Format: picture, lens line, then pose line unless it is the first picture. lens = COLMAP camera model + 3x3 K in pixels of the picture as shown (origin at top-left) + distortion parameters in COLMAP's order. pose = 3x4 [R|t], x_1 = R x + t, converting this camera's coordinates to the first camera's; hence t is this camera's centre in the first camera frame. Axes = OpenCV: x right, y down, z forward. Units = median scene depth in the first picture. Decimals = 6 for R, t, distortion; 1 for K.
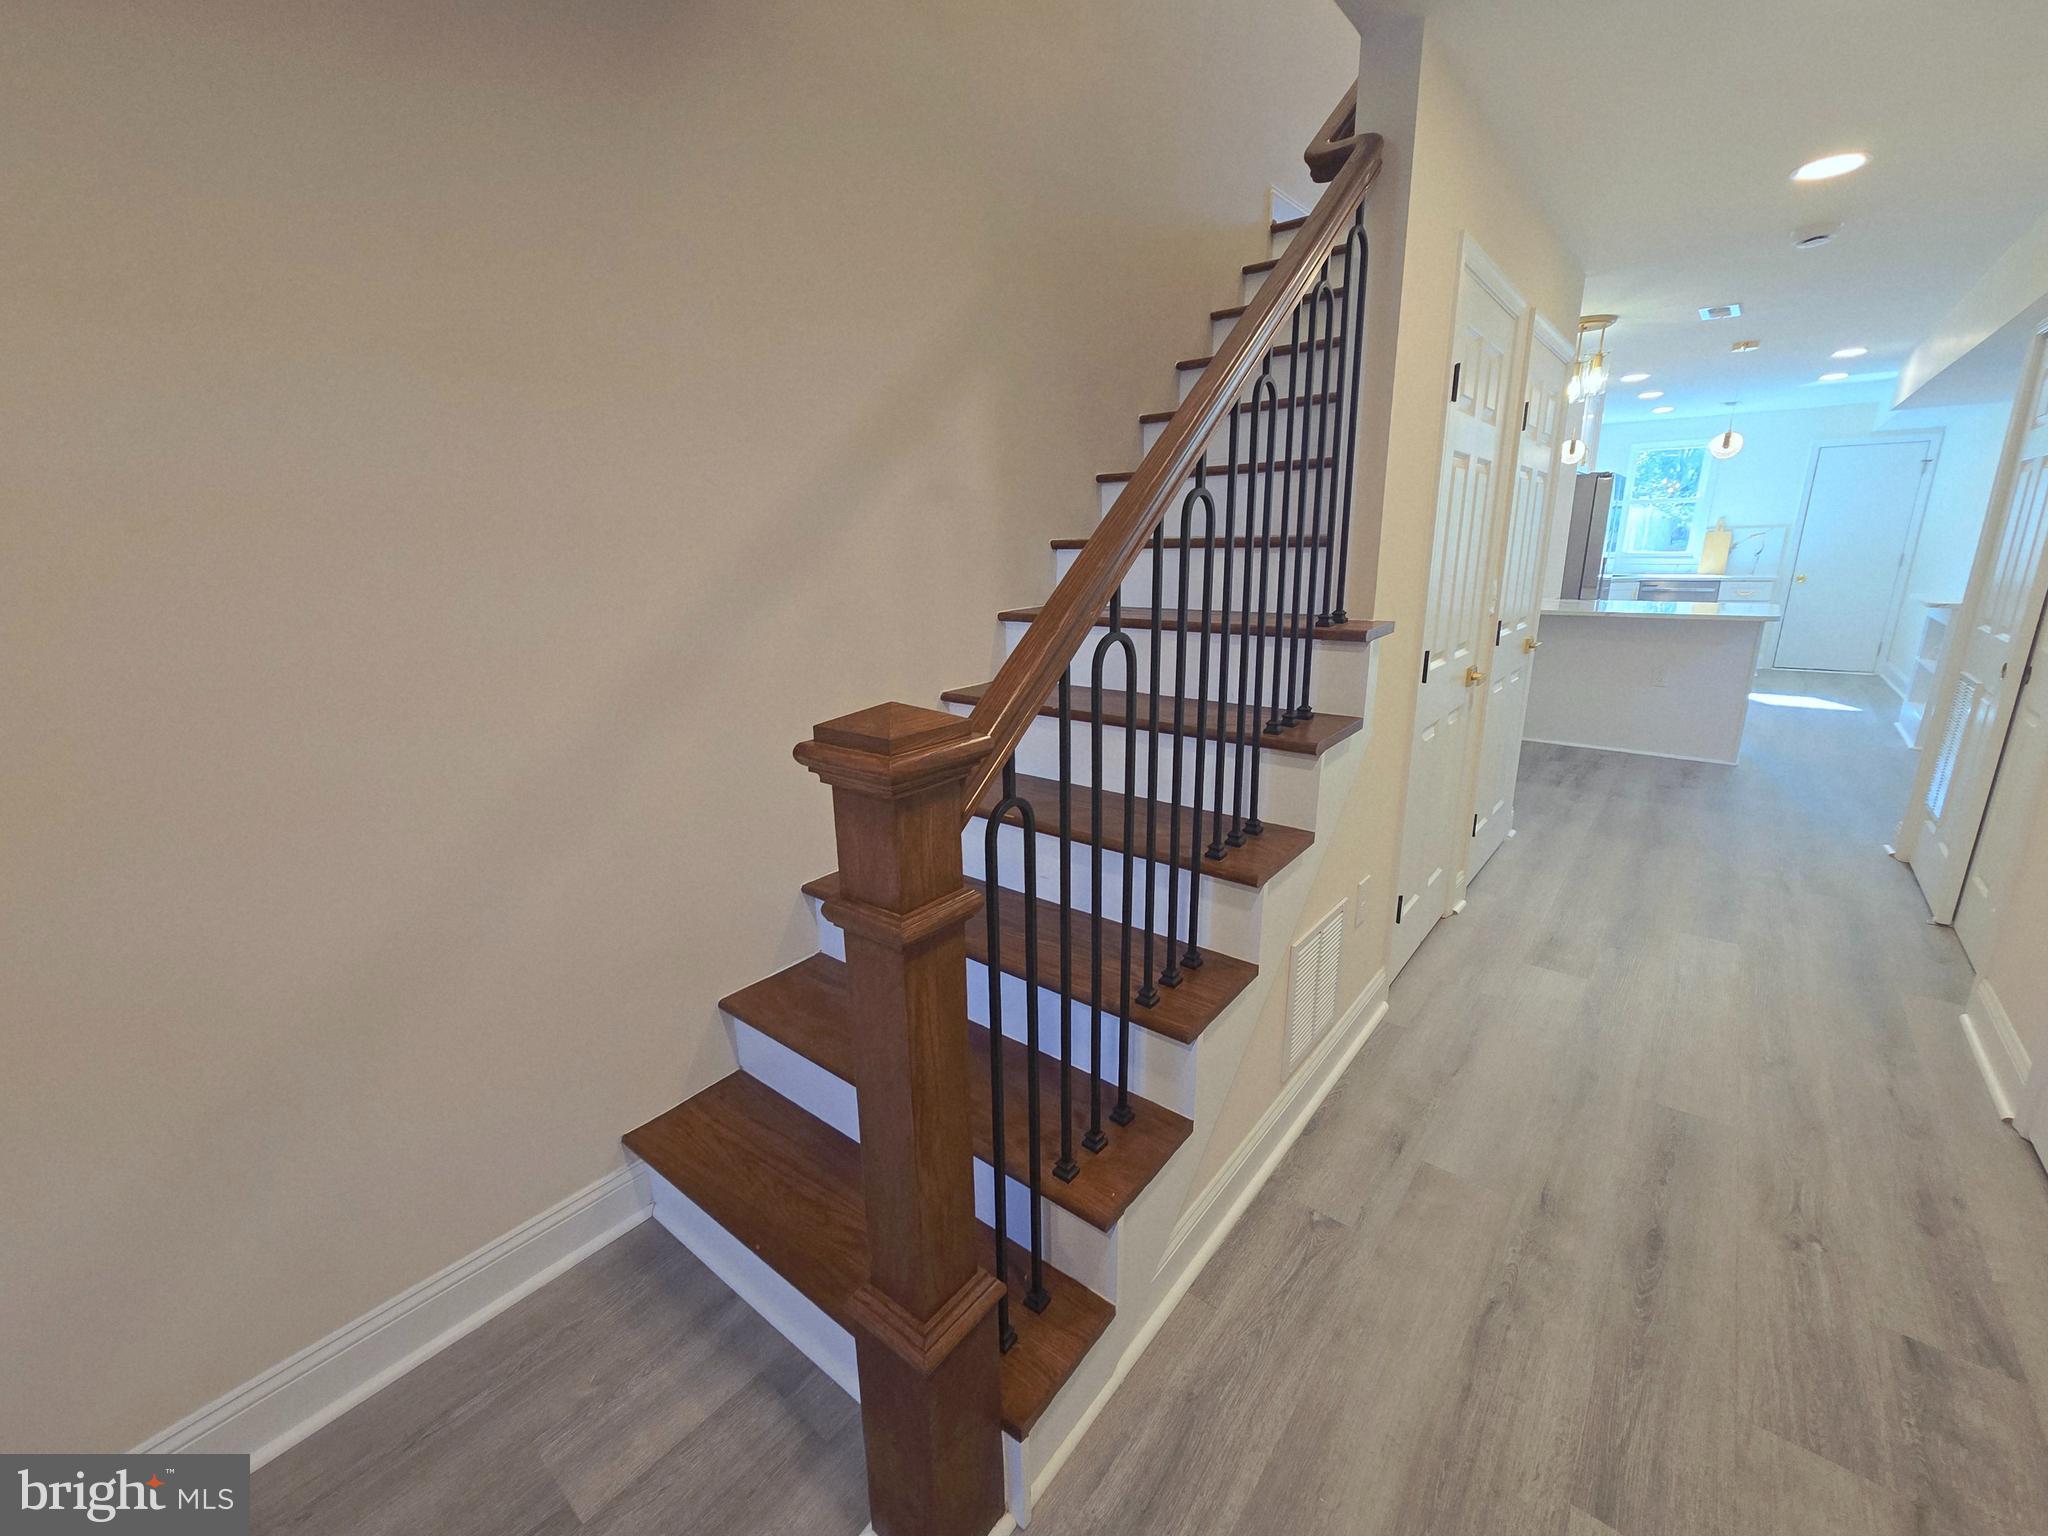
lens RADIAL K [[836.2, 0, 1028.4], [0, 836.2, 776.3], [0, 0, 1]] dist [-0.001132, 0.000197]
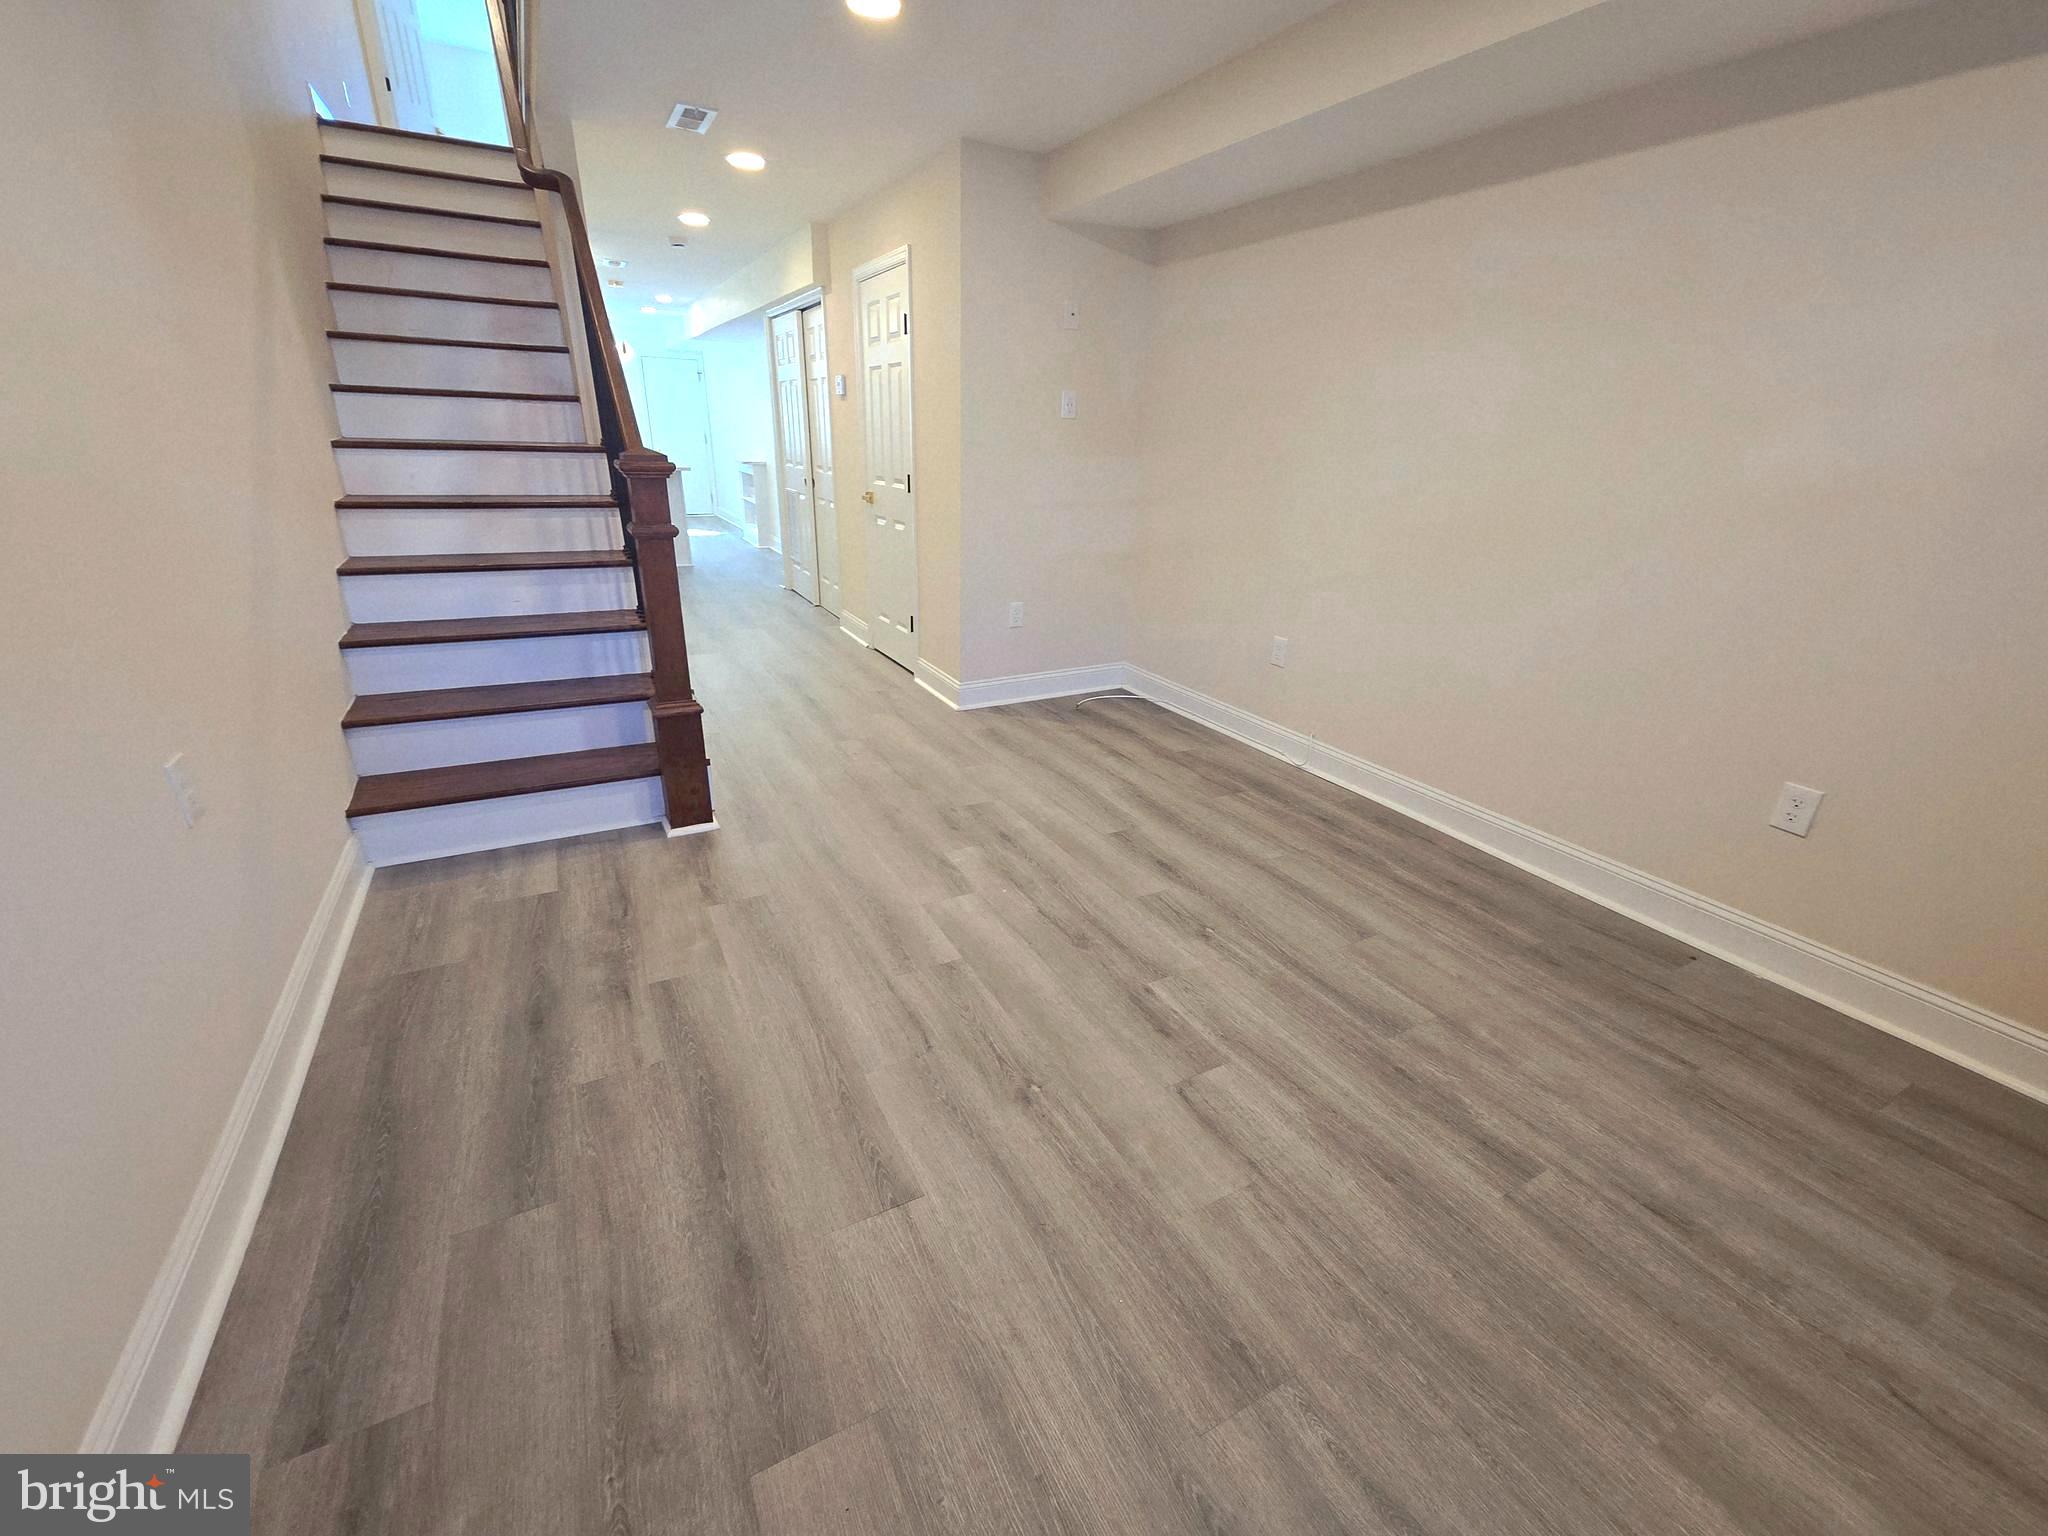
lens RADIAL K [[841.7, 0, 1021.6], [0, 841.7, 768.6], [0, 0, 1]] dist [-0.001675, -0.000044]
pose [[0.379223, -0.312083, 0.871088, -0.671551], [0.210021, 0.945867, 0.247442, 0.135184], [-0.901155, 0.089111, 0.424239, -0.332139]]
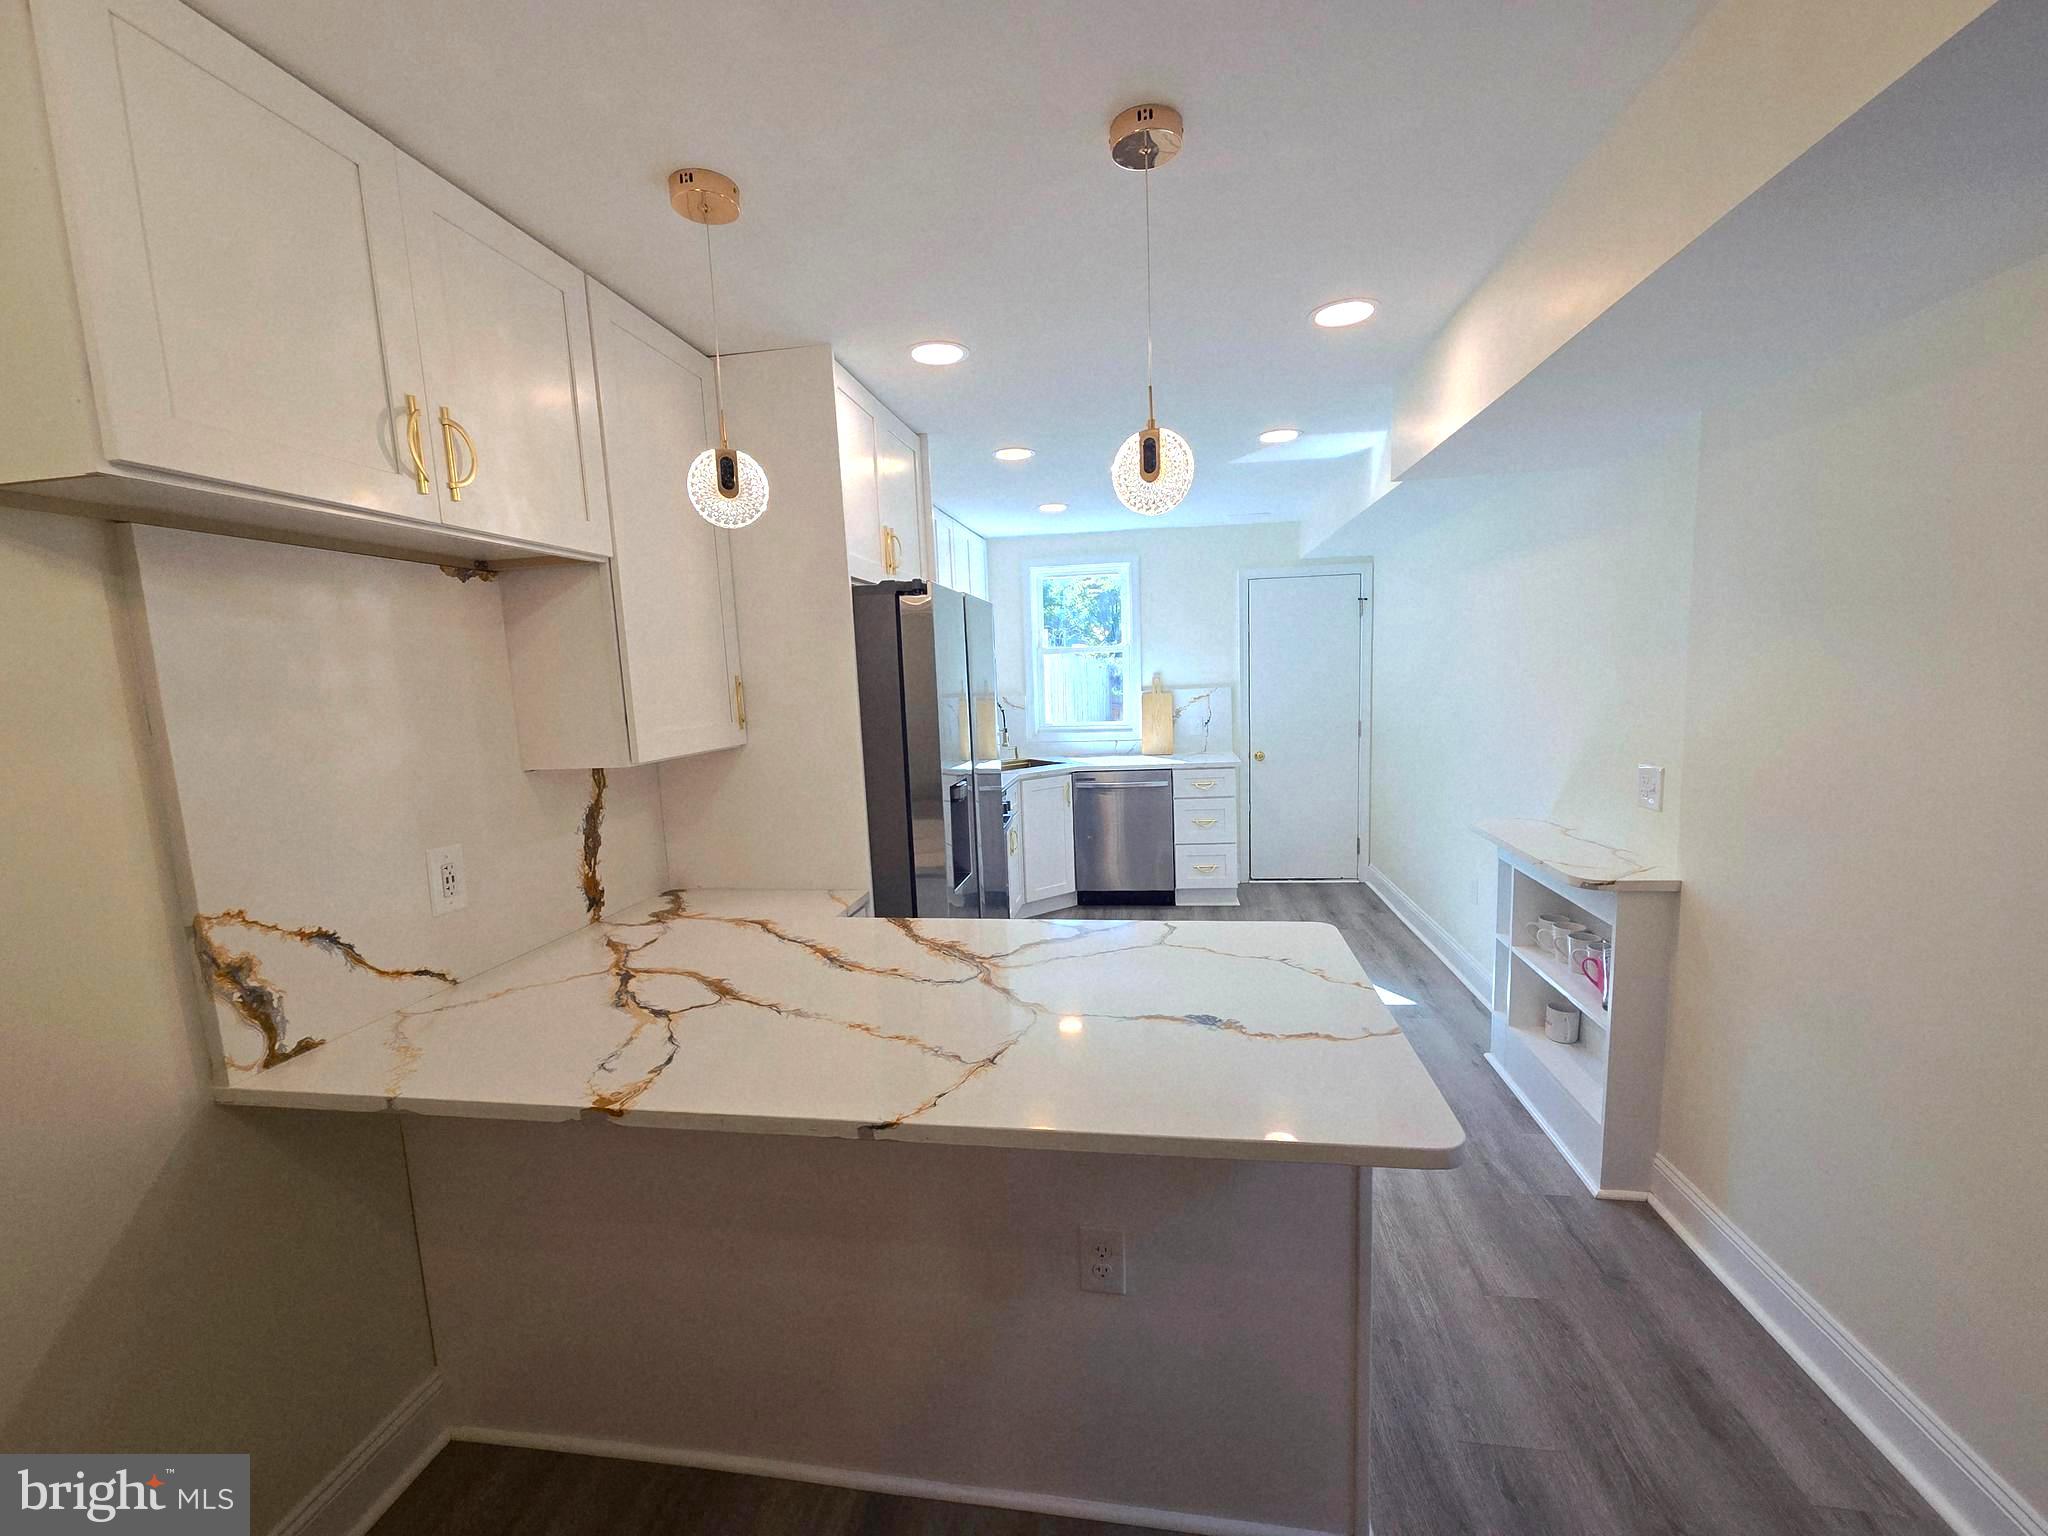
lens RADIAL K [[841.1, 0, 1035.1], [0, 841.1, 783.2], [0, 0, 1]] dist [0.000438, 0.000327]
pose [[0.858577, -0.076512, 0.506944, 0.953953], [0.155177, 0.981203, -0.114723, -0.388296], [-0.488637, 0.177164, 0.854311, 1.167868]]
